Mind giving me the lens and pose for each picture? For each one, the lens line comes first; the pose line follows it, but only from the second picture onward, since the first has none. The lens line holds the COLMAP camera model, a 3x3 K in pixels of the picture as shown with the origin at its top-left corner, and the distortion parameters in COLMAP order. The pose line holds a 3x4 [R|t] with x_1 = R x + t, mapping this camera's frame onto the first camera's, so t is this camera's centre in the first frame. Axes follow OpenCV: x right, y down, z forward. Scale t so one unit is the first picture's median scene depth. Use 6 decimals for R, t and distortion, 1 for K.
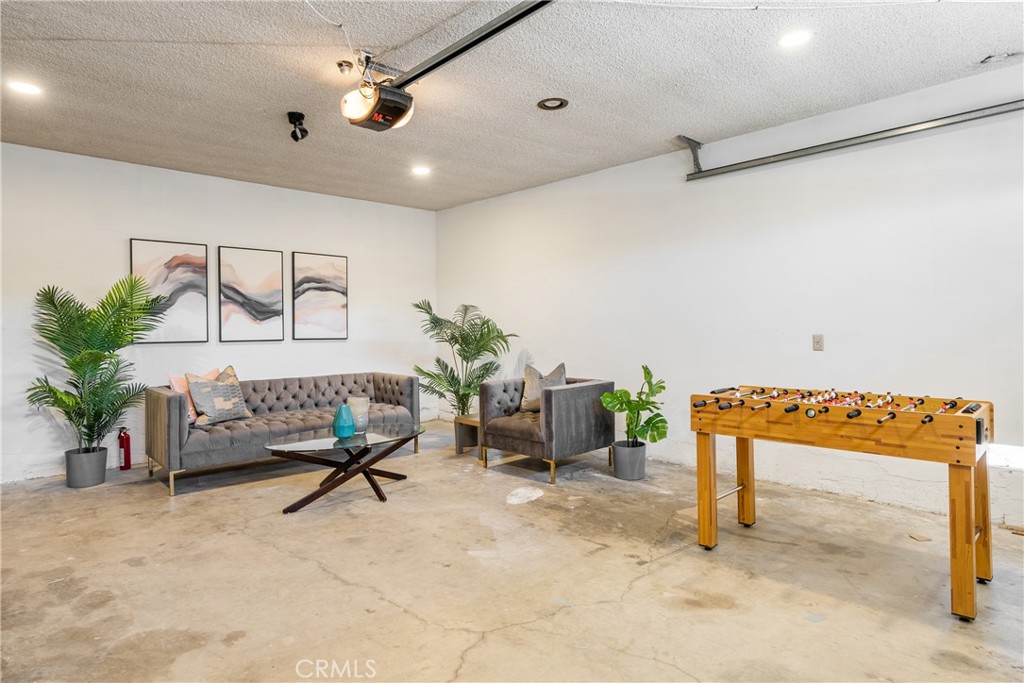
lens RADIAL K [[574.6, 0, 511.9], [0, 574.6, 329.0], [0, 0, 1]] dist [0.001843, 0.000594]
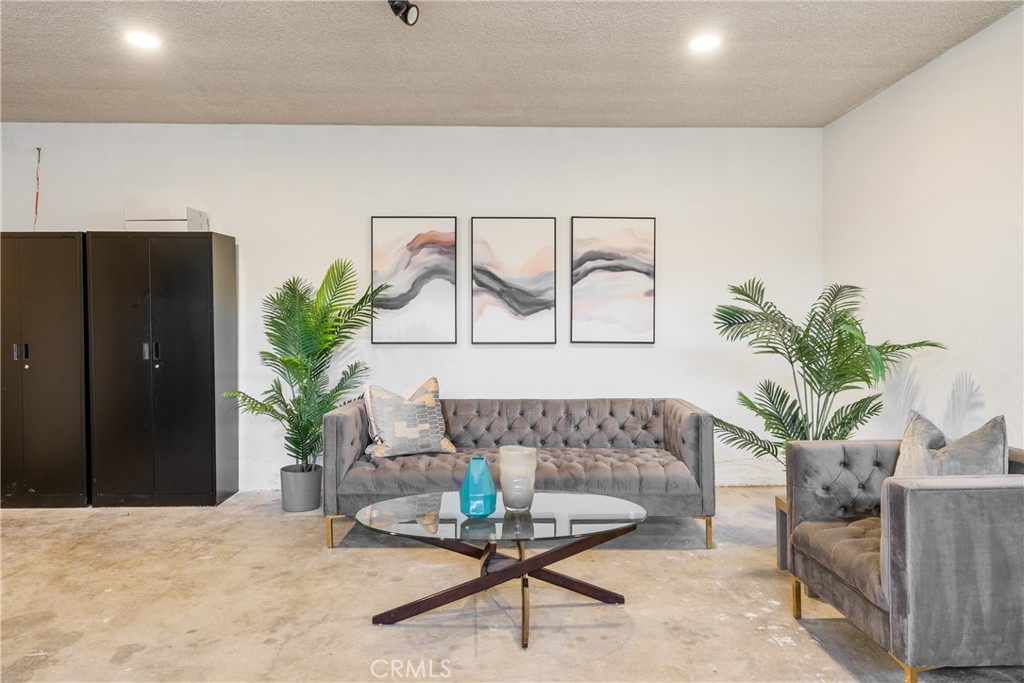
lens RADIAL K [[698.5, 0, 511.9], [0, 698.5, 326.5], [0, 0, 1]] dist [0.006633, 0.000212]
pose [[0.744376, 0.007046, -0.667723, 0.148558], [-0.007814, 0.999968, 0.001840, -0.002416], [0.667715, 0.003848, 0.744407, 0.360177]]
